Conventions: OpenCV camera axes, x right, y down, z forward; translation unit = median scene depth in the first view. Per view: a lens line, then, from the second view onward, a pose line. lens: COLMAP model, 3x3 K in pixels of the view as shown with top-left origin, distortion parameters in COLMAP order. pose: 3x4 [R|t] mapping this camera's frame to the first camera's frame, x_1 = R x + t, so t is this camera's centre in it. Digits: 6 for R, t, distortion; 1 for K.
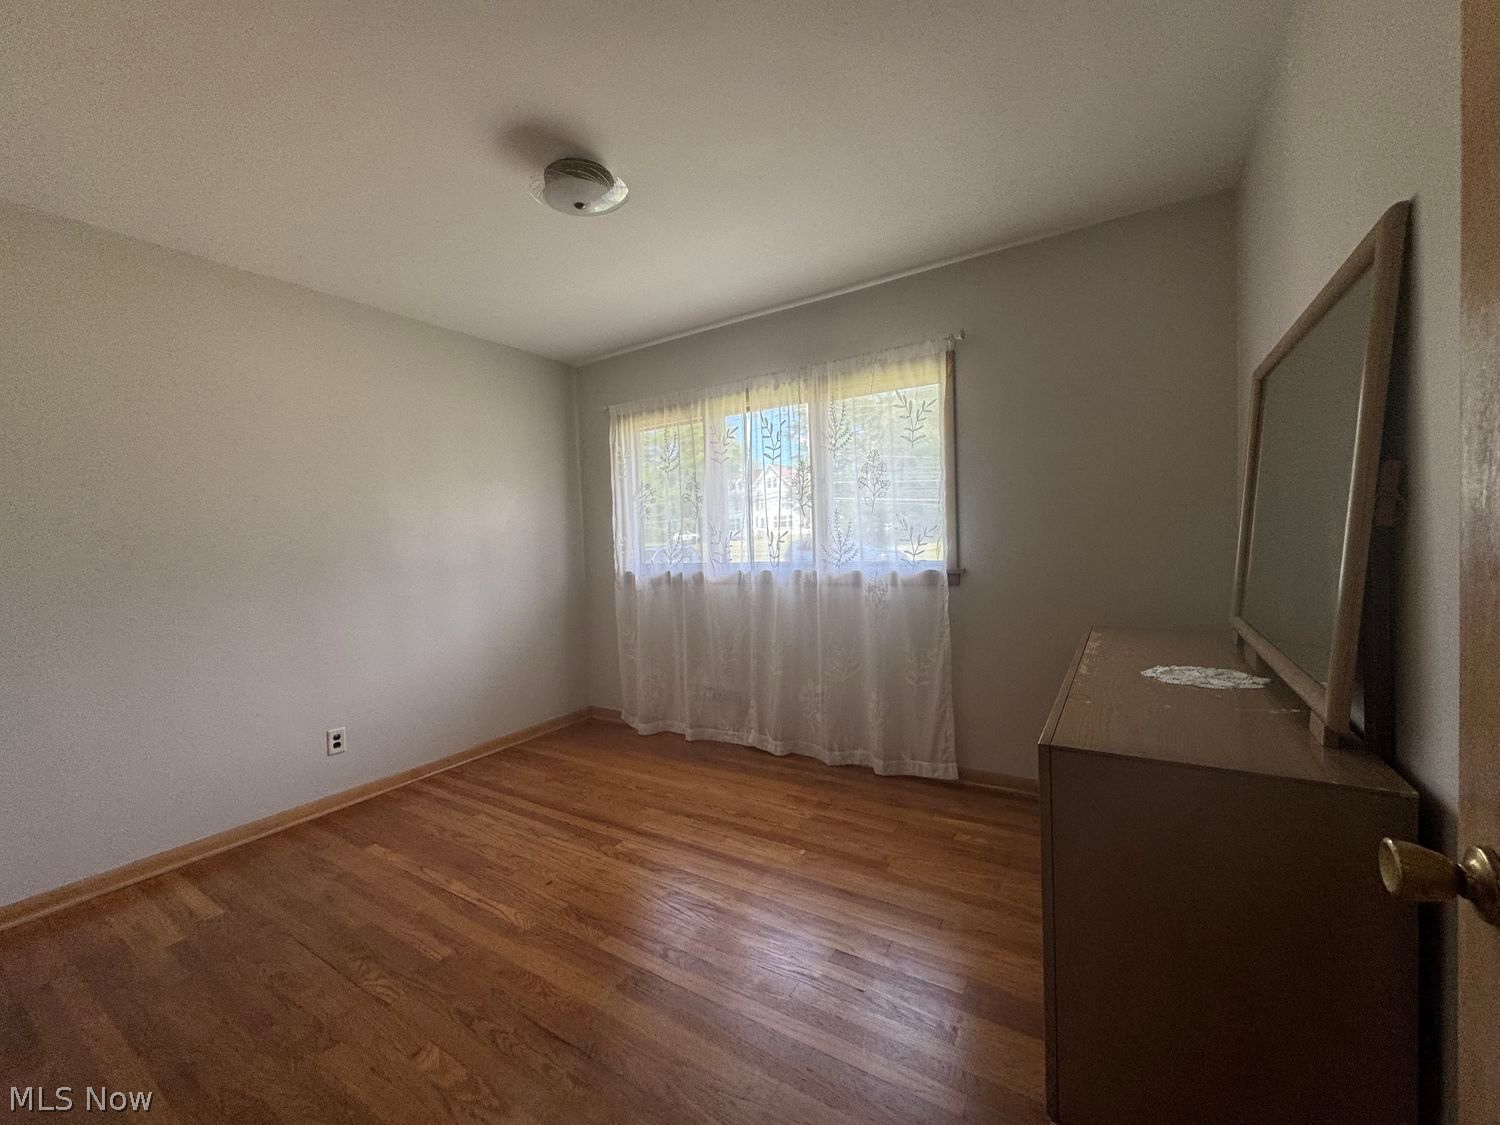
lens RADIAL K [[598.5, 0, 748.1], [0, 598.5, 561.2], [0, 0, 1]] dist [-0.002584, 0.000232]
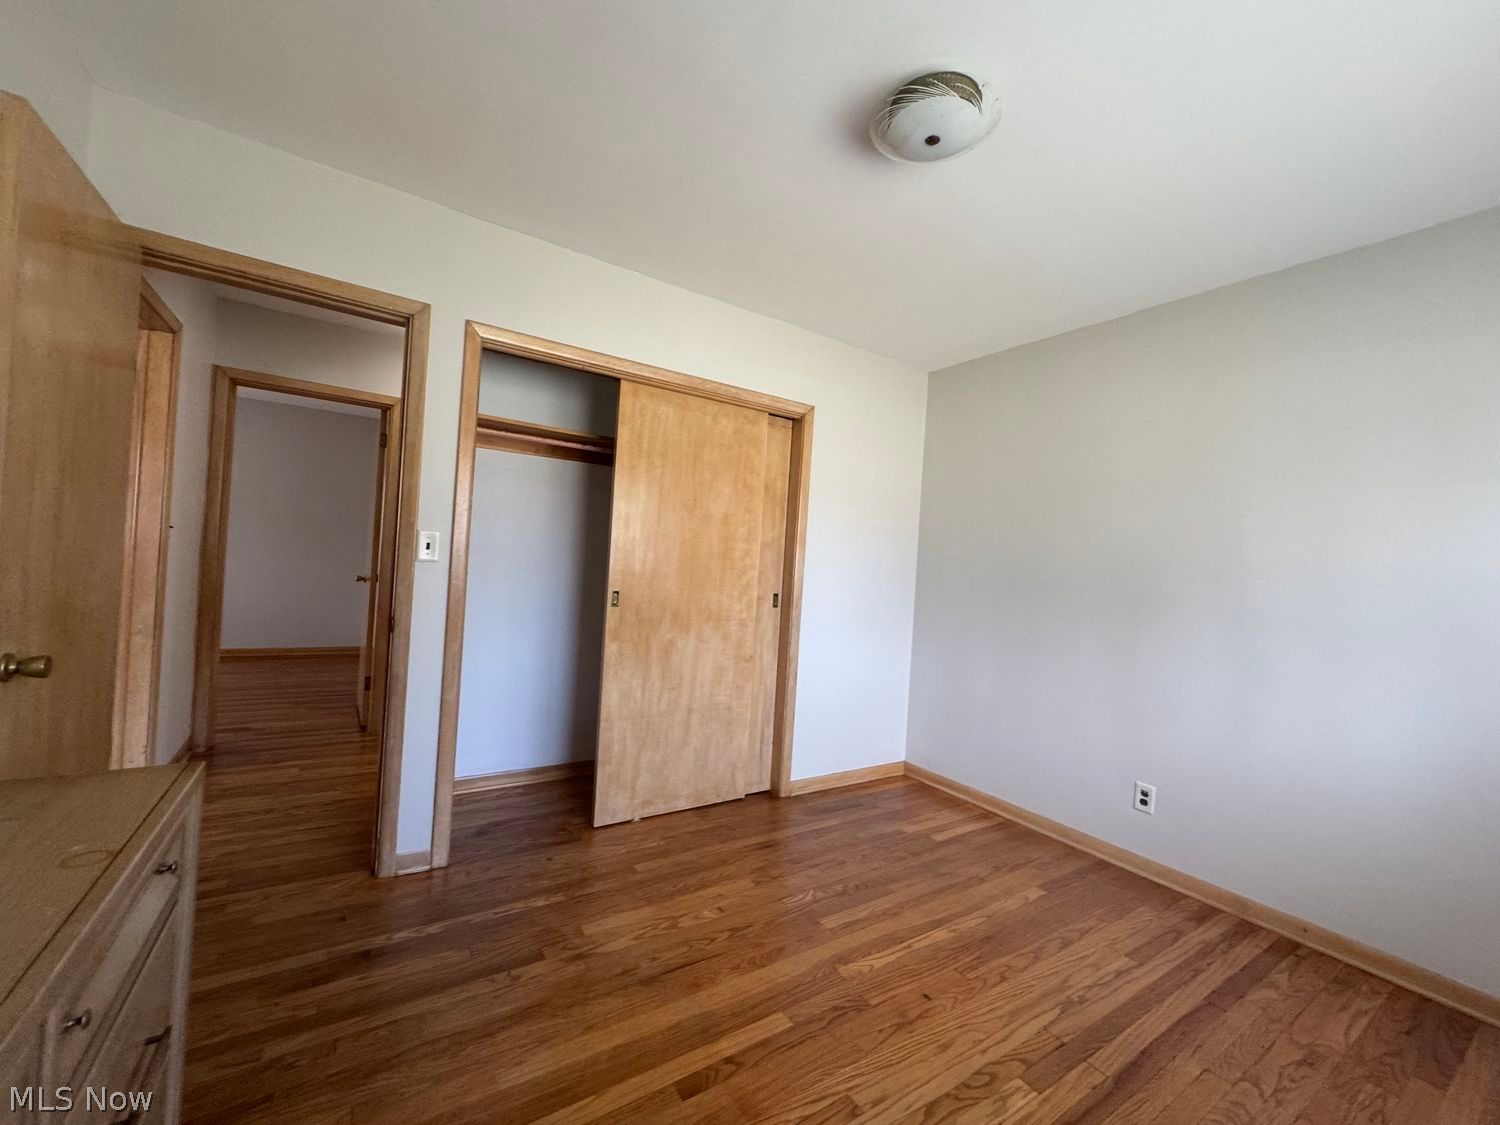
lens RADIAL K [[598.5, 0, 748.1], [0, 598.5, 561.2], [0, 0, 1]] dist [-0.002584, 0.000232]
pose [[-0.411779, 0.007999, -0.911248, 0.401029], [-0.082607, 0.995517, 0.046067, -0.047190], [0.907532, 0.094245, -0.409273, 0.867466]]
